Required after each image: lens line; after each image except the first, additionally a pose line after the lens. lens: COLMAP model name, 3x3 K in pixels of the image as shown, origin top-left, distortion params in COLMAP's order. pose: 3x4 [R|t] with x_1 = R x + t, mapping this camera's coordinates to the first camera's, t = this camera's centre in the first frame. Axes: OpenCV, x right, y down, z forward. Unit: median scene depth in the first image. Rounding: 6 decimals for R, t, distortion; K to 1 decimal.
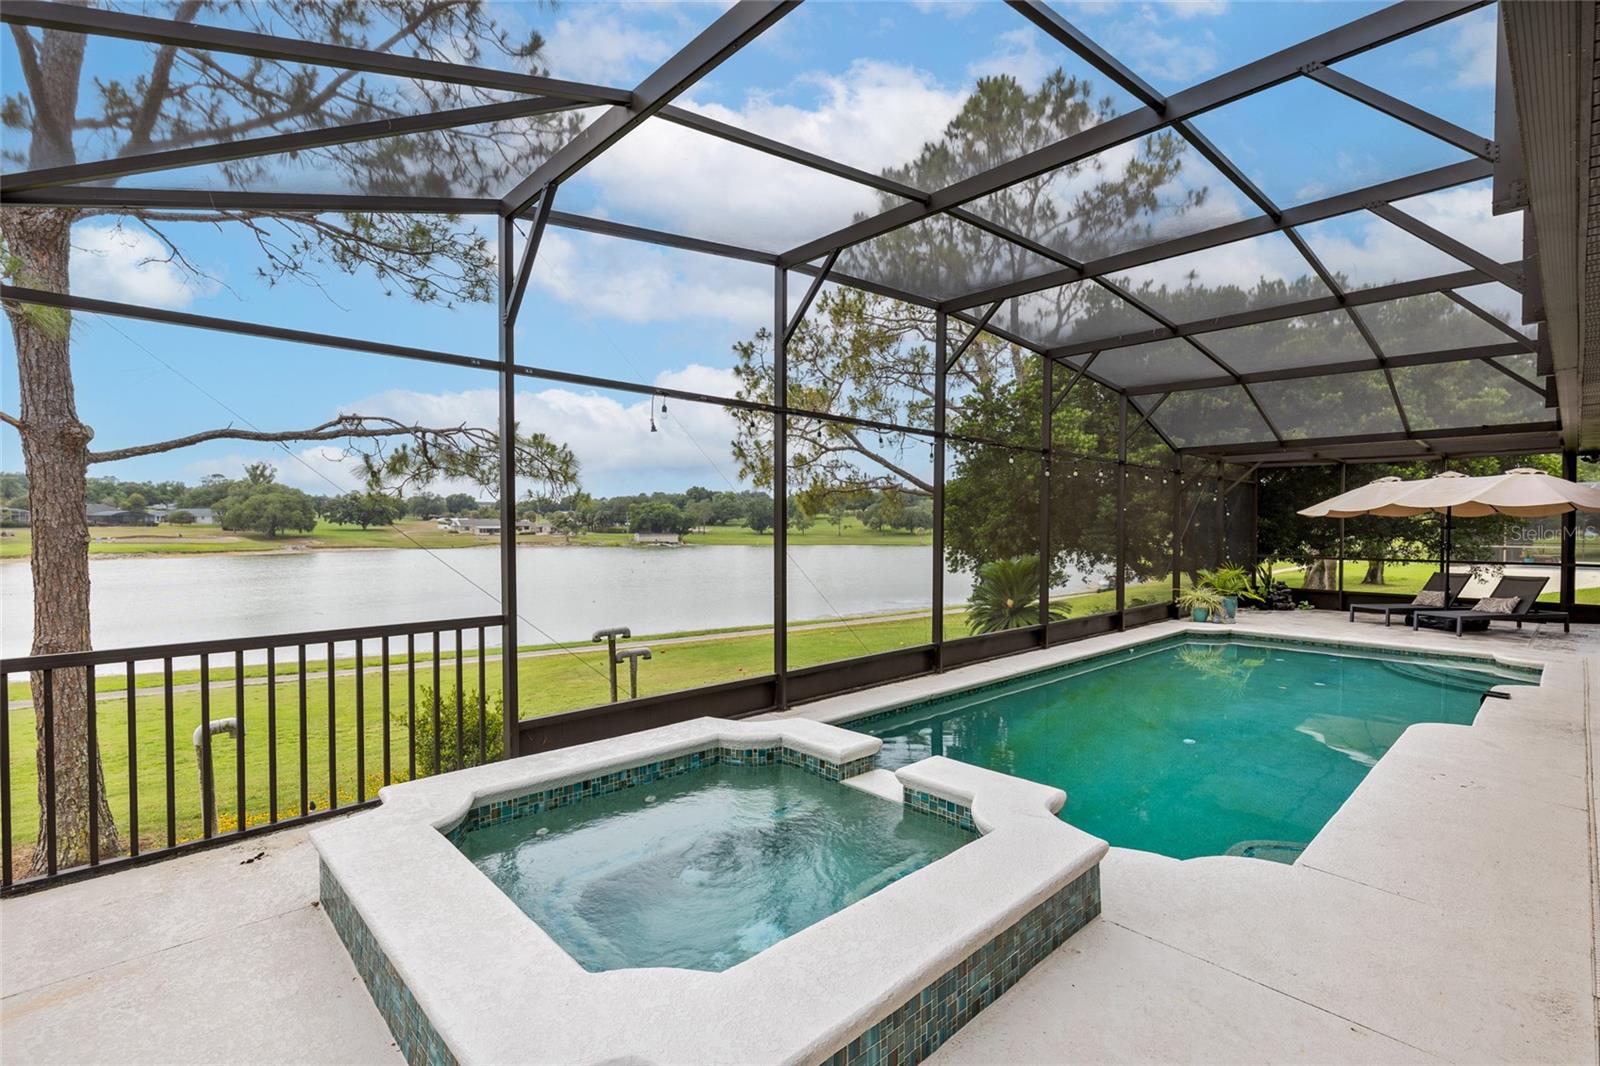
lens RADIAL K [[730.0, 0, 800.0], [0, 730.0, 533.0], [0, 0, 1]] dist [0.011870, -0.000262]
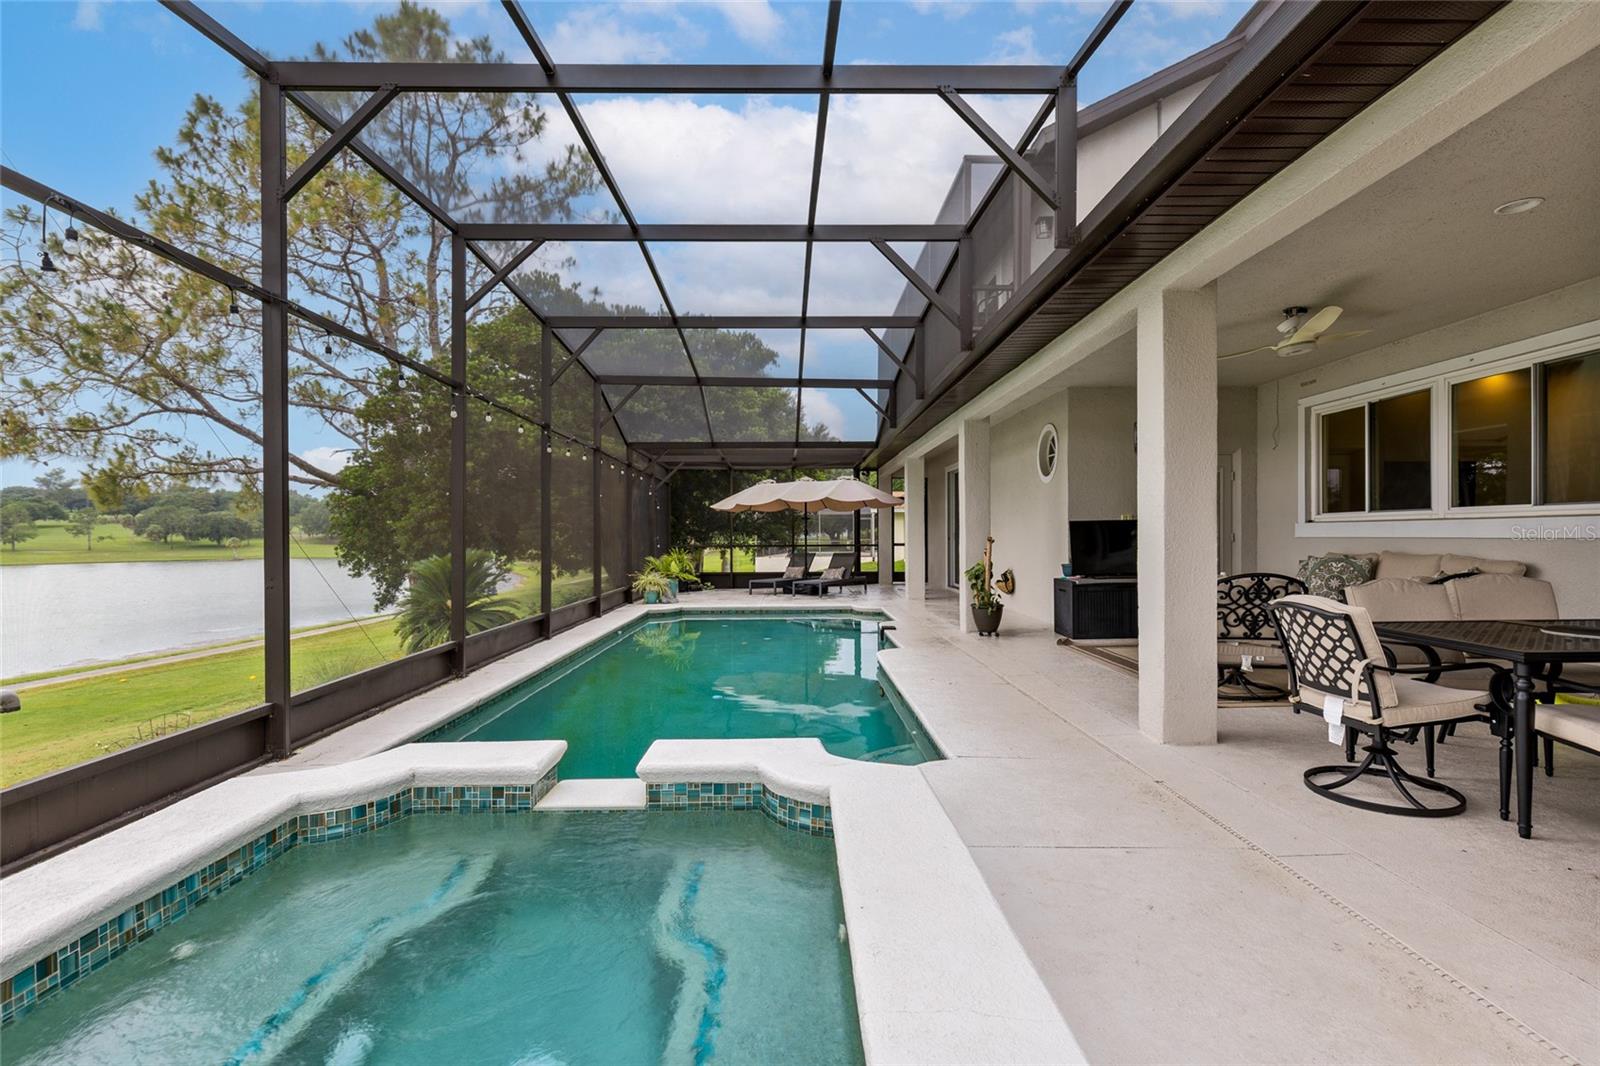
lens RADIAL K [[725.7, 0, 800.0], [0, 725.7, 533.0], [0, 0, 1]] dist [0.021277, -0.008489]
pose [[0.677344, -0.004391, 0.735653, -0.064762], [0.013699, 0.999884, -0.006644, 0.017578], [-0.735539, 0.014578, 0.677326, 0.071299]]
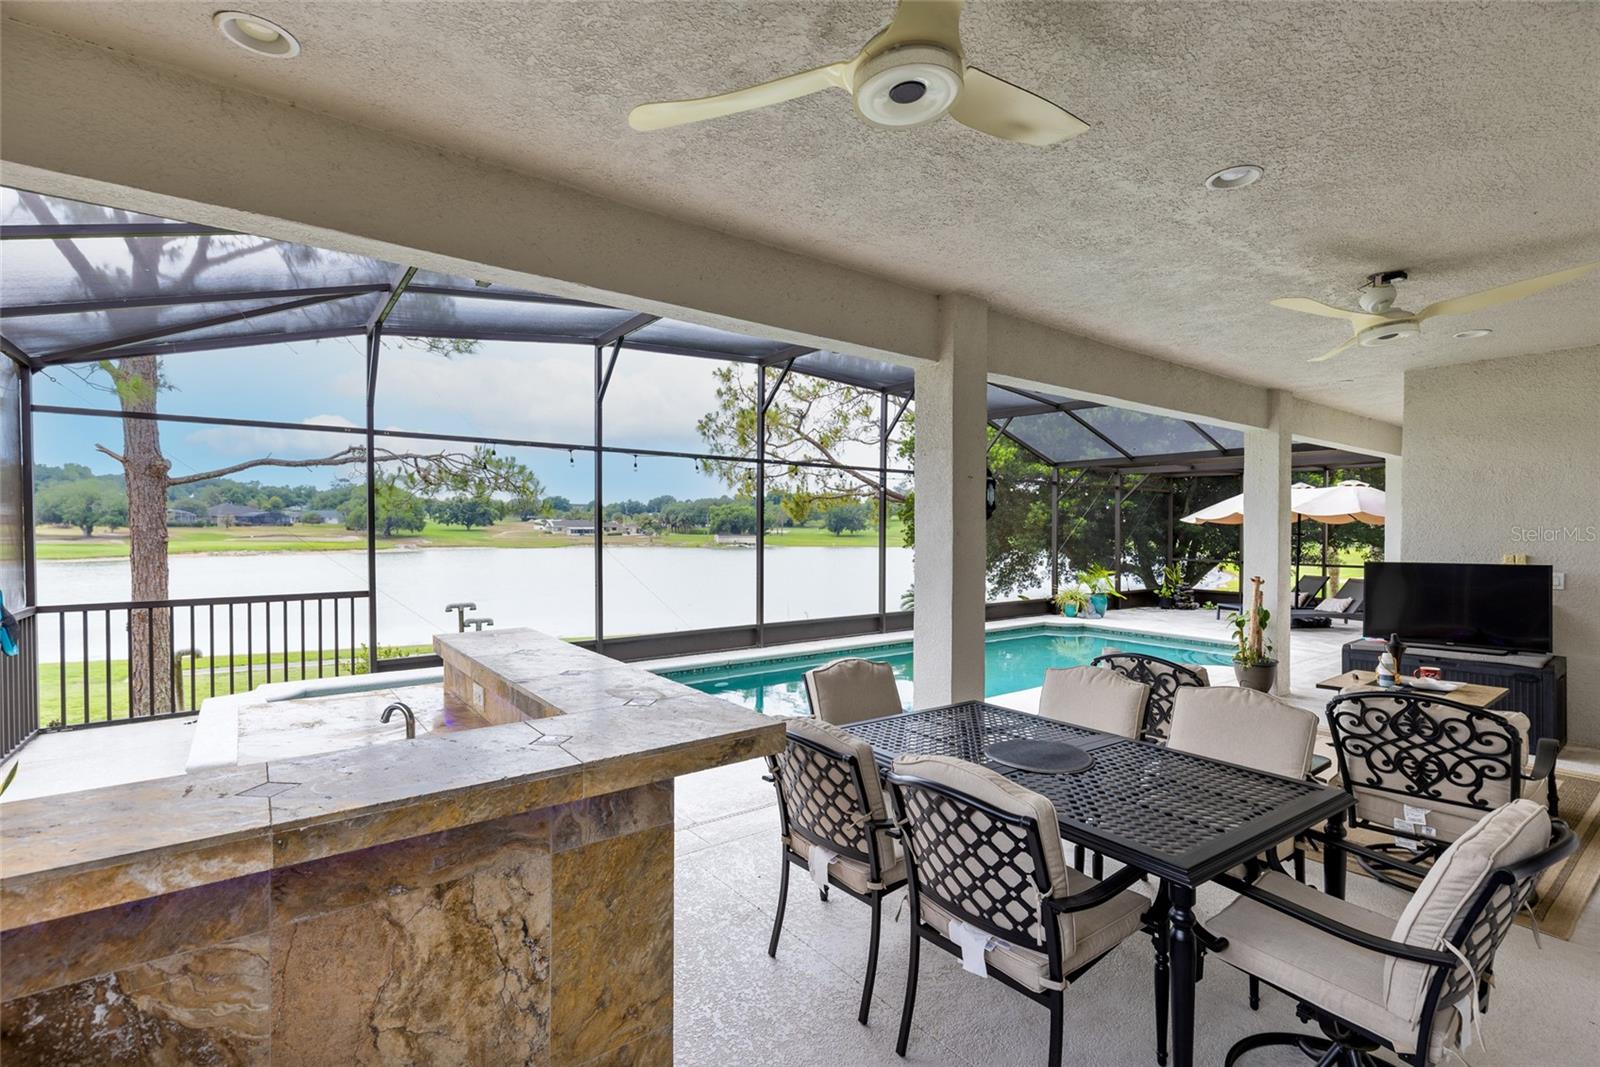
lens RADIAL K [[725.7, 0, 800.0], [0, 725.7, 533.5], [0, 0, 1]] dist [0.021277, -0.008489]
pose [[0.993547, 0.004231, -0.113345, 0.170037], [-0.004397, 0.999990, -0.001217, -0.002922], [0.113339, 0.001707, 0.993555, -0.110180]]
